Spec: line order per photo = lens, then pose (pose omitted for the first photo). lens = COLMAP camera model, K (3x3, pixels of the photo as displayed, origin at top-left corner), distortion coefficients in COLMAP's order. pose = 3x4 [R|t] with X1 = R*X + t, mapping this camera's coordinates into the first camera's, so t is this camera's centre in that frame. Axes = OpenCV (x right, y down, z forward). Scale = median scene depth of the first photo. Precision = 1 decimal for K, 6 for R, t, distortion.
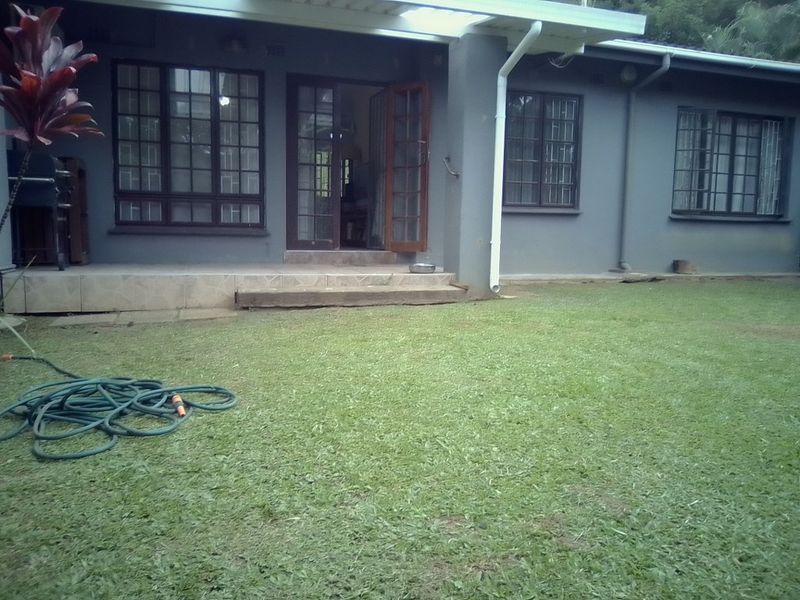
lens RADIAL K [[633.7, 0, 412.5], [0, 633.7, 297.0], [0, 0, 1]] dist [-0.005392, -0.026250]
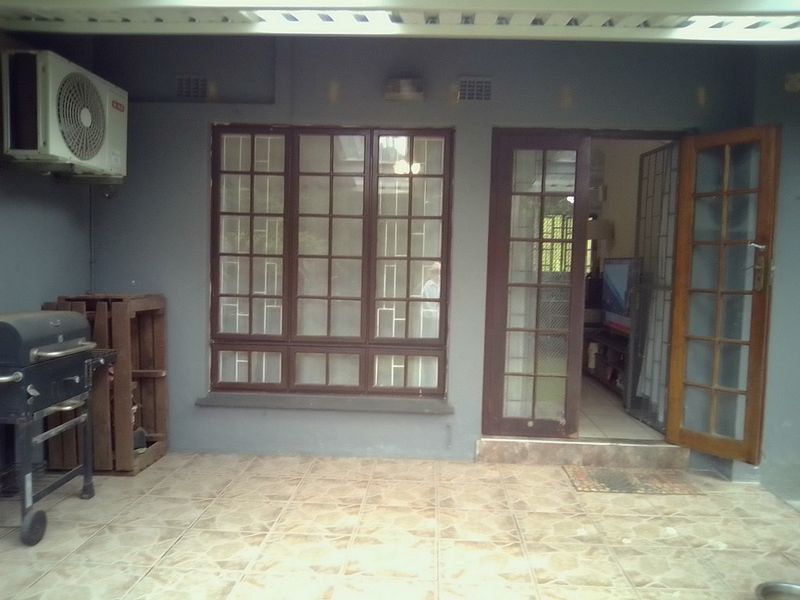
lens RADIAL K [[633.7, 0, 402.8], [0, 633.7, 303.3], [0, 0, 1]] dist [-0.005392, -0.026250]
pose [[0.931108, 0.031403, -0.363390, -0.060651], [-0.047866, 0.998191, -0.036385, -0.163632], [0.361590, 0.051273, 0.930926, 0.426396]]
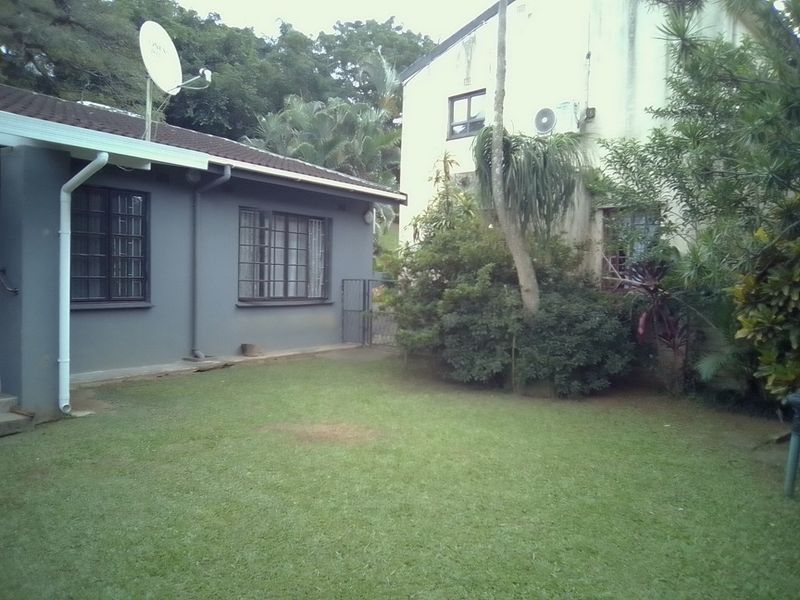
lens RADIAL K [[633.7, 0, 398.7], [0, 633.7, 299.5], [0, 0, 1]] dist [-0.005392, -0.026250]
pose [[0.804968, -0.027373, 0.592687, -0.021576], [0.058975, 0.997680, -0.034021, -0.102977], [-0.590380, 0.062339, 0.804714, -0.061460]]
